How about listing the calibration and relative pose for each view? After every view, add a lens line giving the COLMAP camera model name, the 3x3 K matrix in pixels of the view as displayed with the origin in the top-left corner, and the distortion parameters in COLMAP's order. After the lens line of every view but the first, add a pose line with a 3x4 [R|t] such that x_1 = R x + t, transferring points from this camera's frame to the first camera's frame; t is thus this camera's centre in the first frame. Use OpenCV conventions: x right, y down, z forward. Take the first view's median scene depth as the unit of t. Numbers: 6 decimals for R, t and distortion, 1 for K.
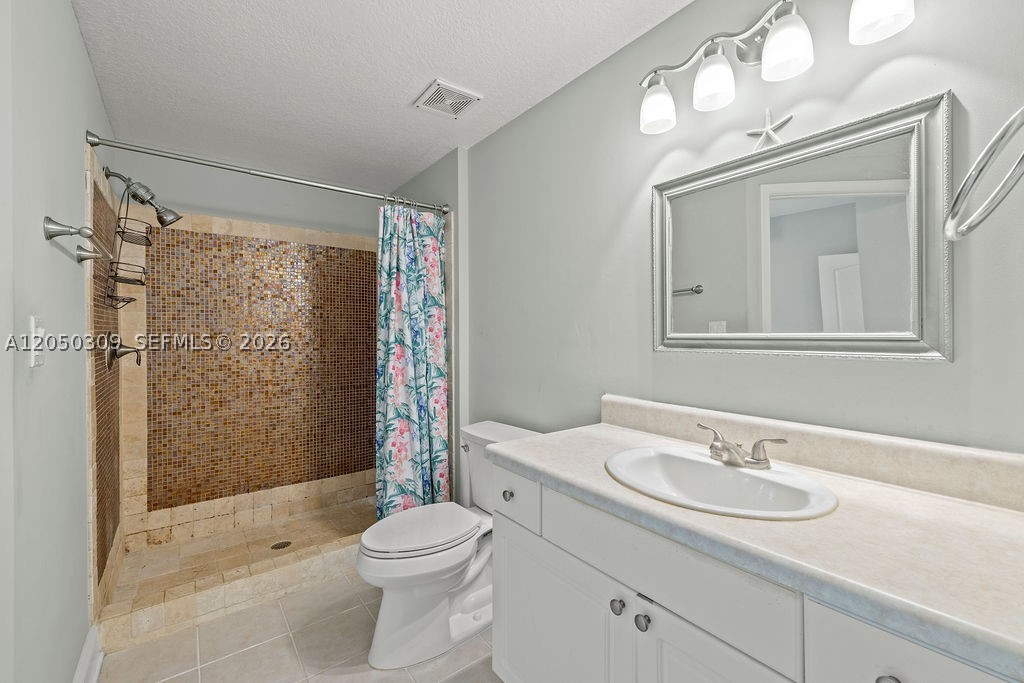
lens RADIAL K [[431.6, 0, 517.0], [0, 431.6, 339.8], [0, 0, 1]] dist [0.001081, 0.000290]
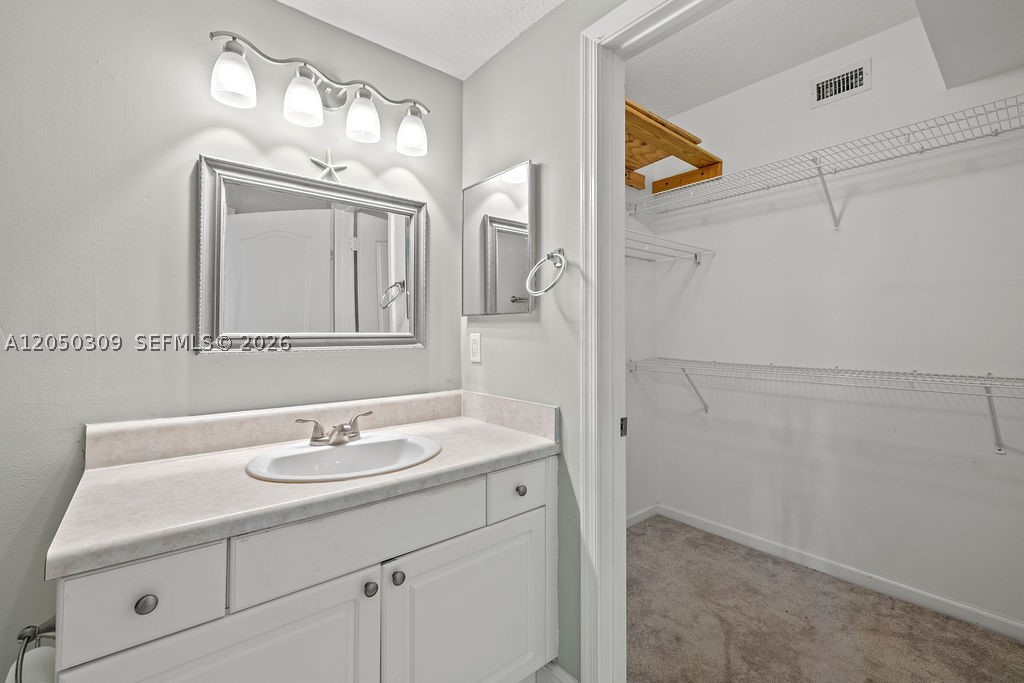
lens RADIAL K [[431.6, 0, 516.2], [0, 431.6, 330.8], [0, 0, 1]] dist [0.001081, 0.000290]
pose [[-0.032245, 0.008859, 0.999441, -0.639982], [0.013503, 0.999873, -0.008428, -0.003164], [-0.999389, 0.013224, -0.032360, 0.503584]]
